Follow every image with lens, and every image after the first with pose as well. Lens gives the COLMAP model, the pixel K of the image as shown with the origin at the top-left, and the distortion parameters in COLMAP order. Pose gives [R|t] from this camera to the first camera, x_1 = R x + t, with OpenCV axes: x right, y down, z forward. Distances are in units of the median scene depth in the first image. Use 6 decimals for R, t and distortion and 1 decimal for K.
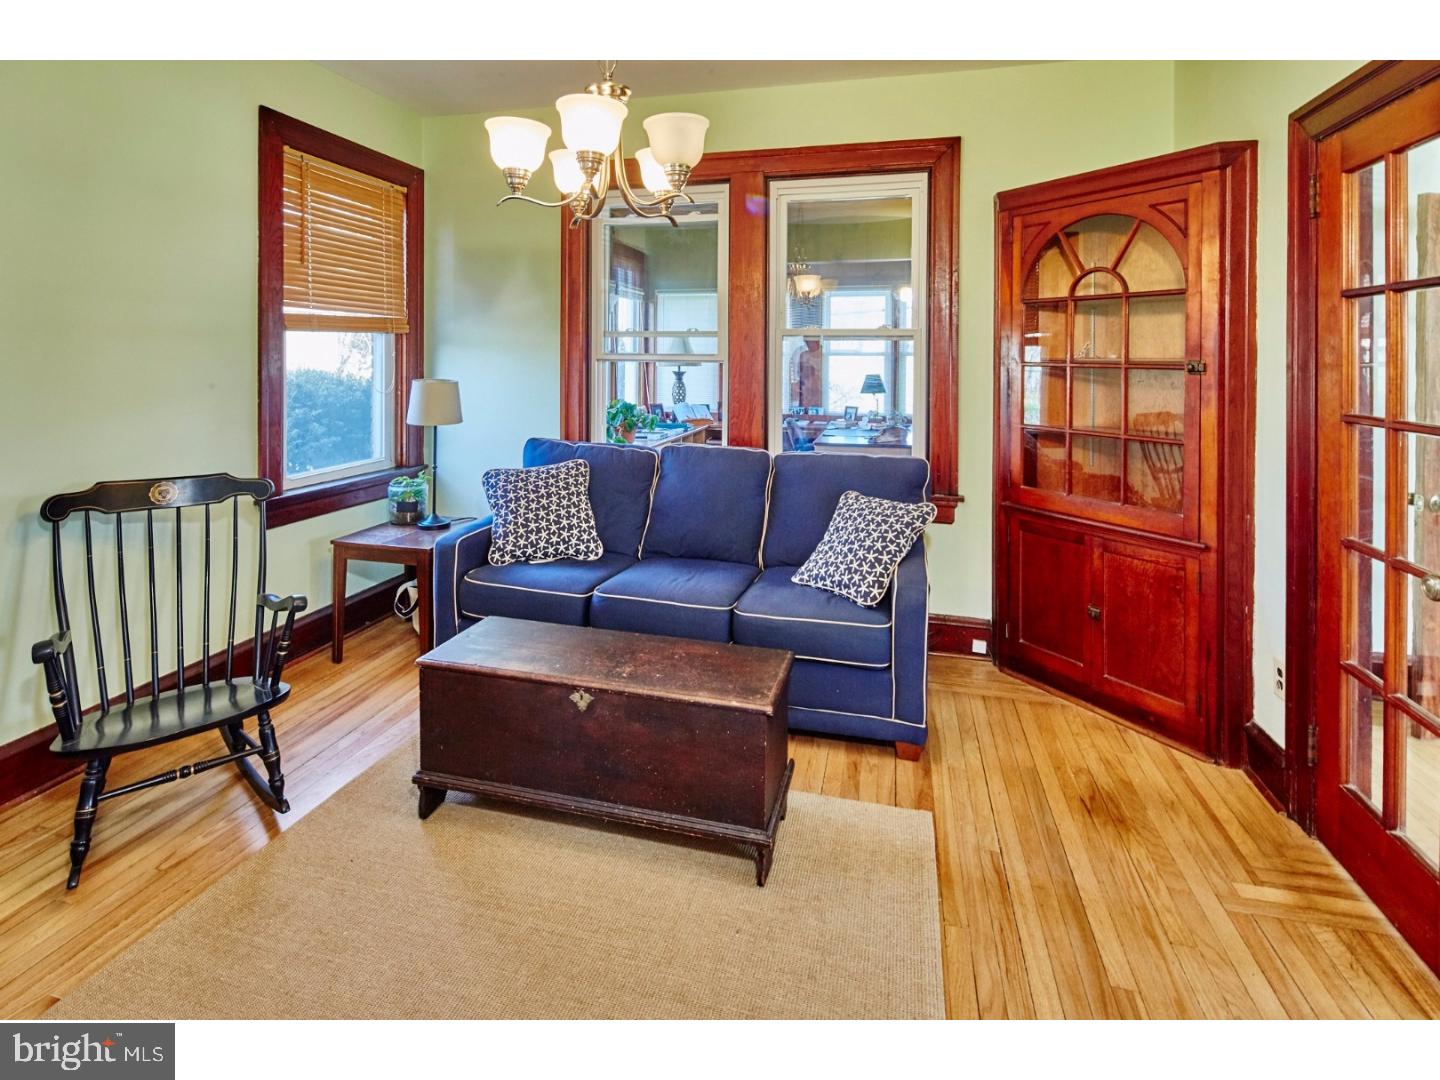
lens RADIAL K [[685.1, 0, 720.0], [0, 685.1, 540.0], [0, 0, 1]] dist [-0.000220, -0.000116]
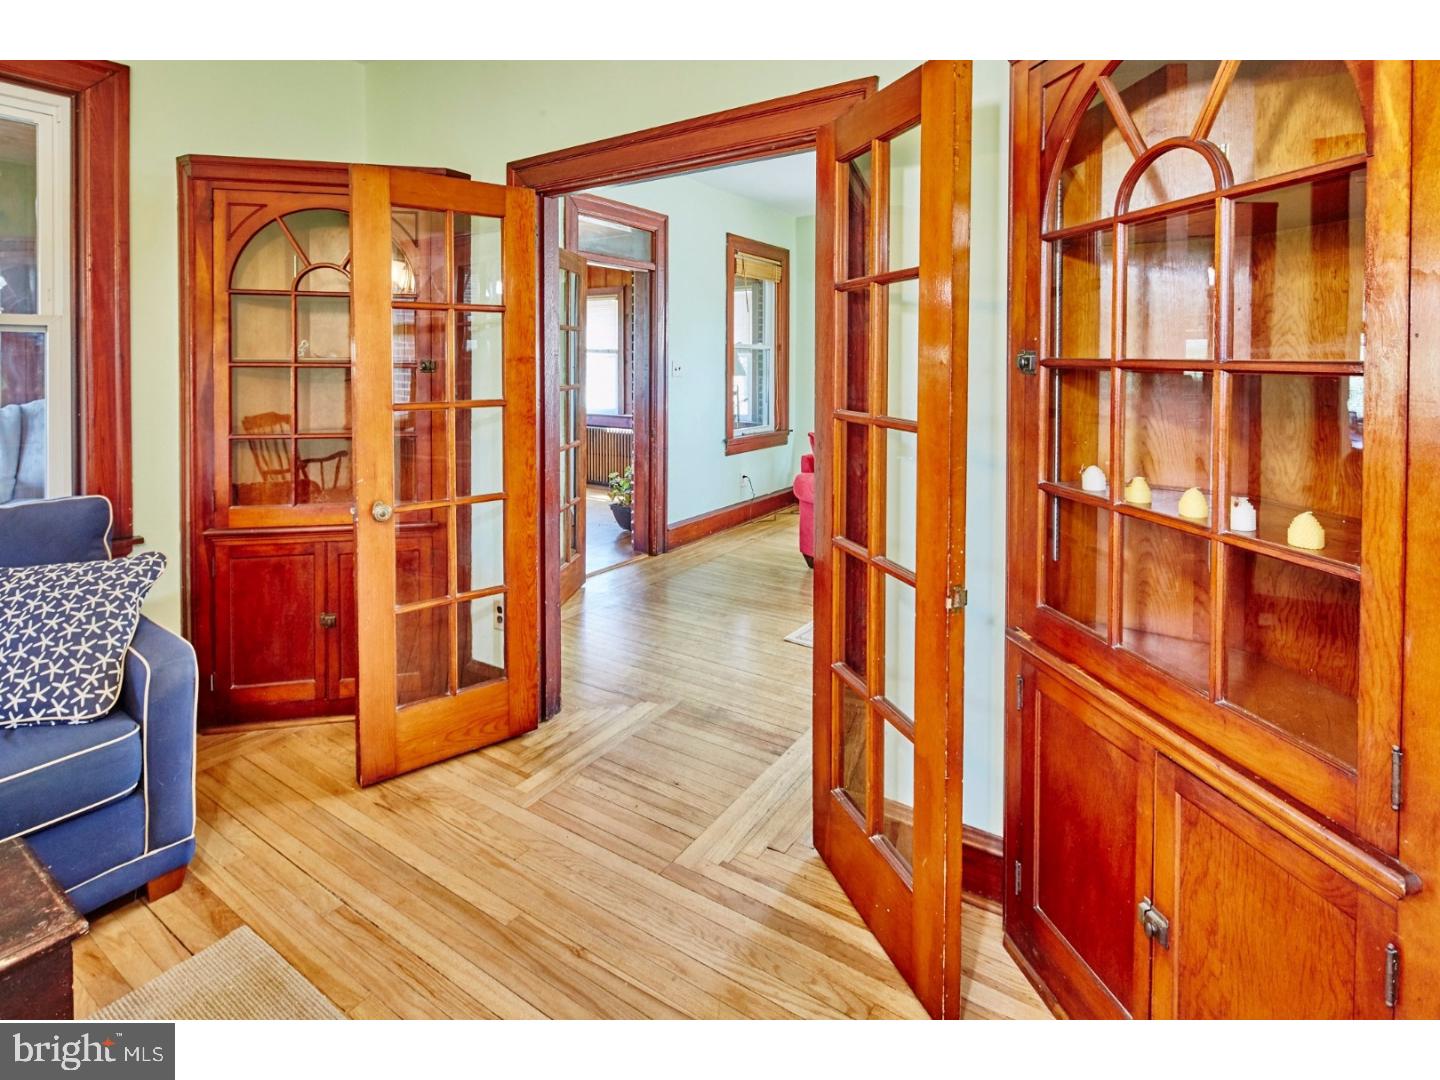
lens RADIAL K [[708.0, 0, 720.0], [0, 708.0, 540.0], [0, 0, 1]] dist [0.000439, 0.000119]
pose [[0.334944, -0.239054, 0.911409, -0.181947], [0.242192, 0.956624, 0.161907, -0.038097], [-0.910580, 0.166506, 0.378313, 0.131703]]
